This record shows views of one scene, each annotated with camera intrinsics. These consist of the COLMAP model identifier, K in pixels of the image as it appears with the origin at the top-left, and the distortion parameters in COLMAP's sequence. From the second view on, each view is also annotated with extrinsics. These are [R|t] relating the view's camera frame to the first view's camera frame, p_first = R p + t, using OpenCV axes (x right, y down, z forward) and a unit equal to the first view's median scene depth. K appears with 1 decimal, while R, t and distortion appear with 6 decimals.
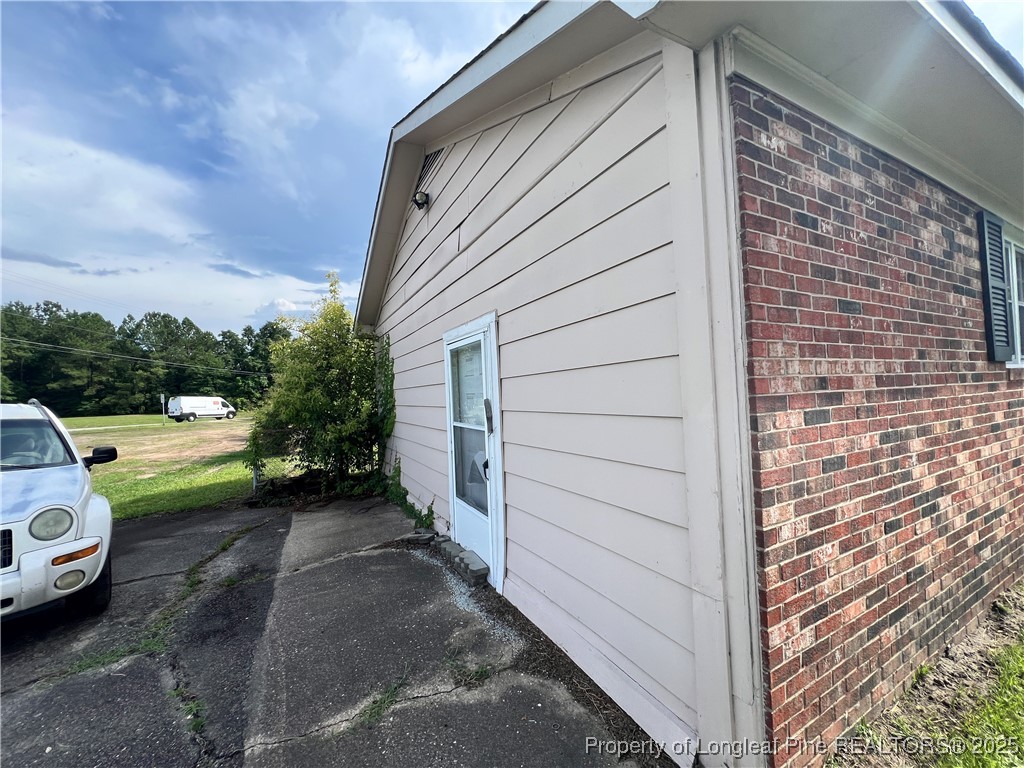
lens RADIAL K [[409.6, 0, 514.0], [0, 409.6, 385.1], [0, 0, 1]] dist [-0.001037, 0.000072]
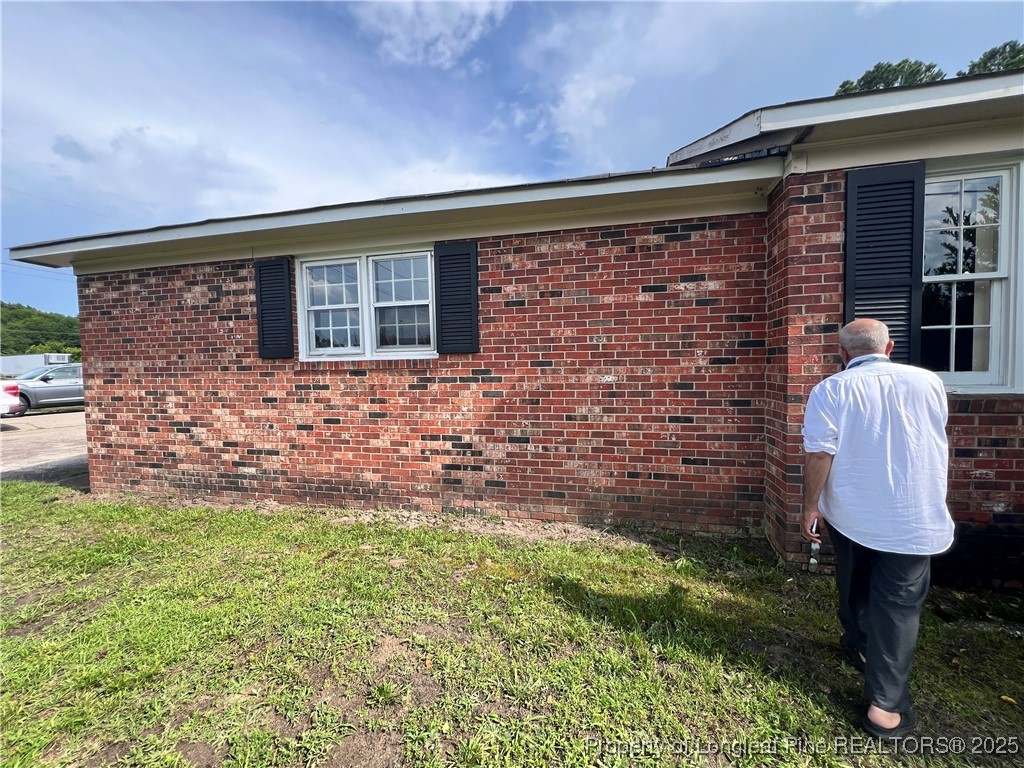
lens RADIAL K [[409.6, 0, 514.5], [0, 409.6, 381.0], [0, 0, 1]] dist [-0.001037, 0.000072]
pose [[0.745263, 0.054787, -0.664516, 3.083314], [0.002883, 0.996344, 0.085379, -0.106260], [0.666764, -0.065545, 0.742381, 0.488046]]
